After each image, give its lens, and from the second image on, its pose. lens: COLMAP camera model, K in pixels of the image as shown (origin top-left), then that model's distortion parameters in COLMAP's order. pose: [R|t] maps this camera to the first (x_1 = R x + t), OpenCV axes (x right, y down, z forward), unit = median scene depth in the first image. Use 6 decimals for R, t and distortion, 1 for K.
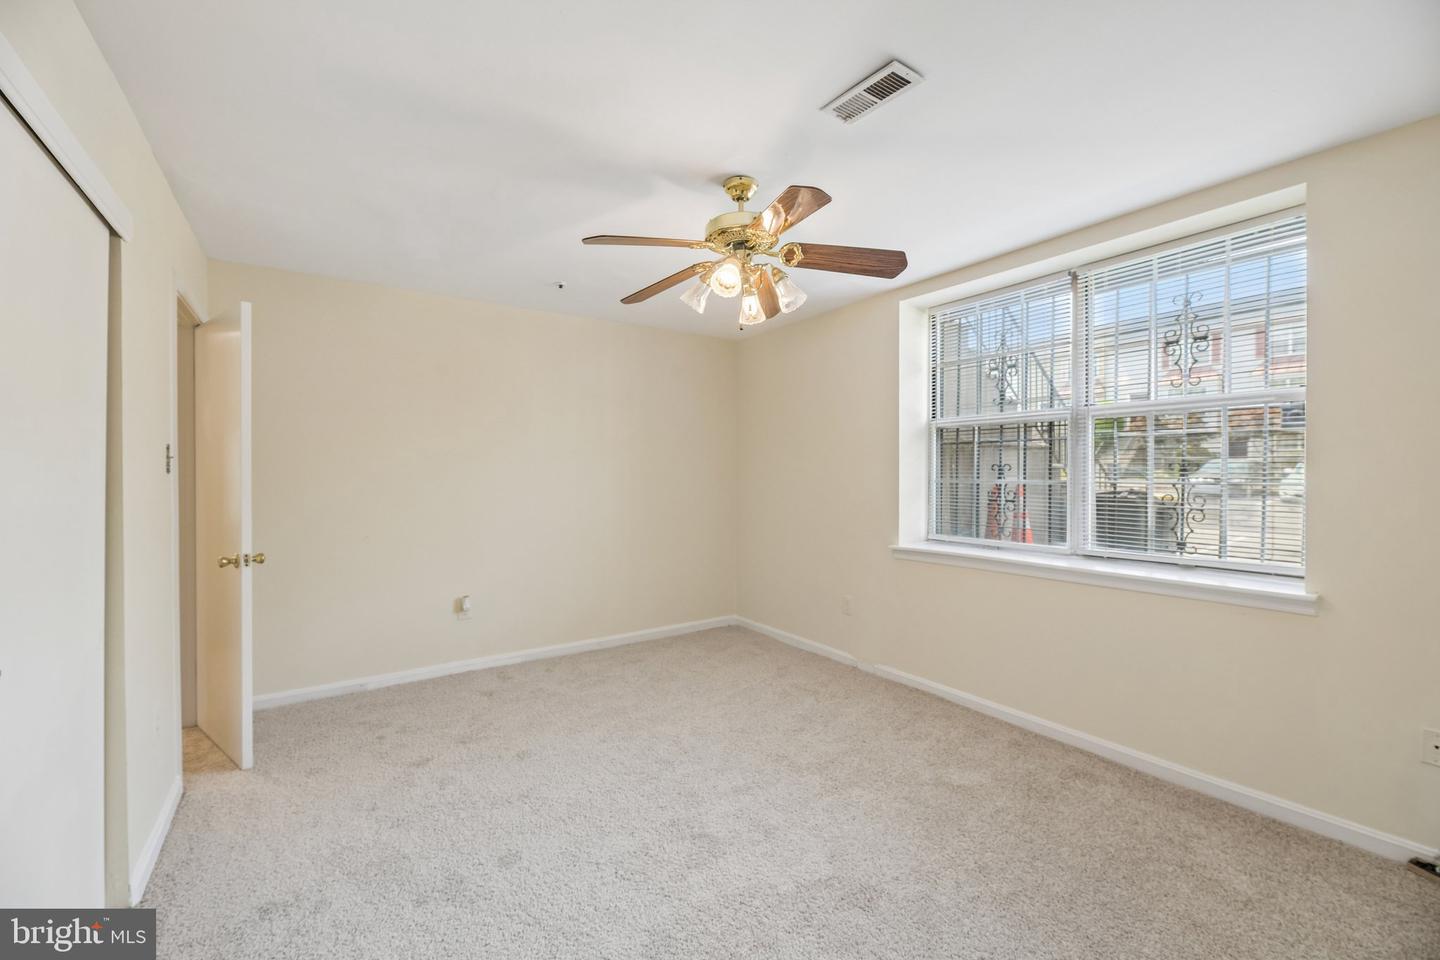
lens RADIAL K [[576.3, 0, 720.0], [0, 576.3, 480.0], [0, 0, 1]] dist [0.000577, 0.000054]
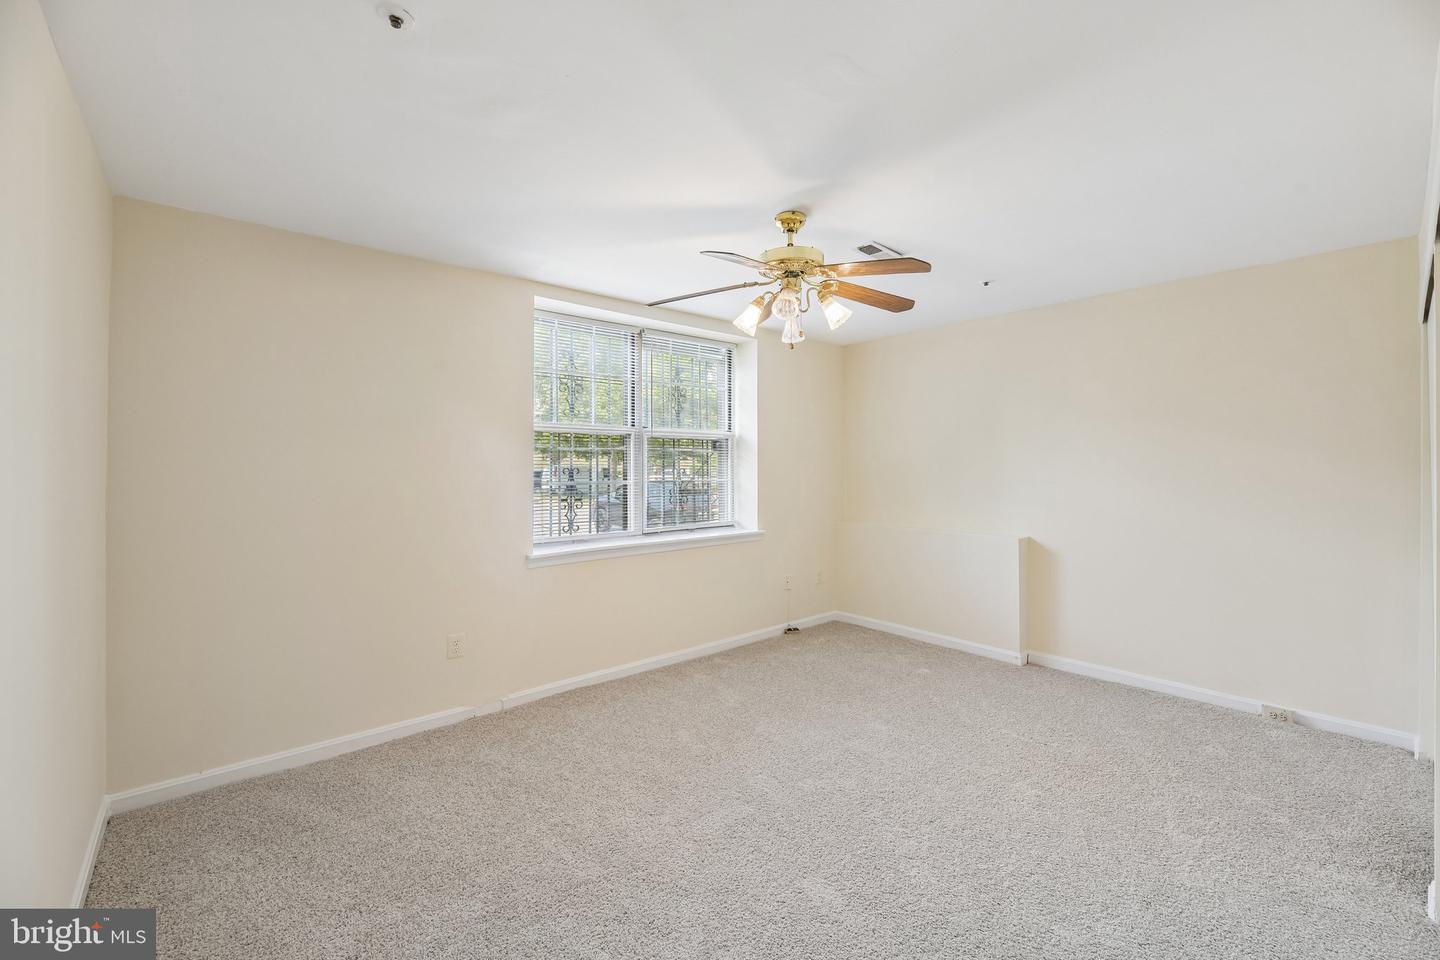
lens RADIAL K [[589.9, 0, 731.5], [0, 589.9, 466.4], [0, 0, 1]] dist [0.001566, -0.007028]
pose [[-0.106535, 0.012745, 0.994227, -0.694365], [0.020345, 0.999736, -0.010636, -0.011479], [-0.994101, 0.019094, -0.106766, 0.798387]]
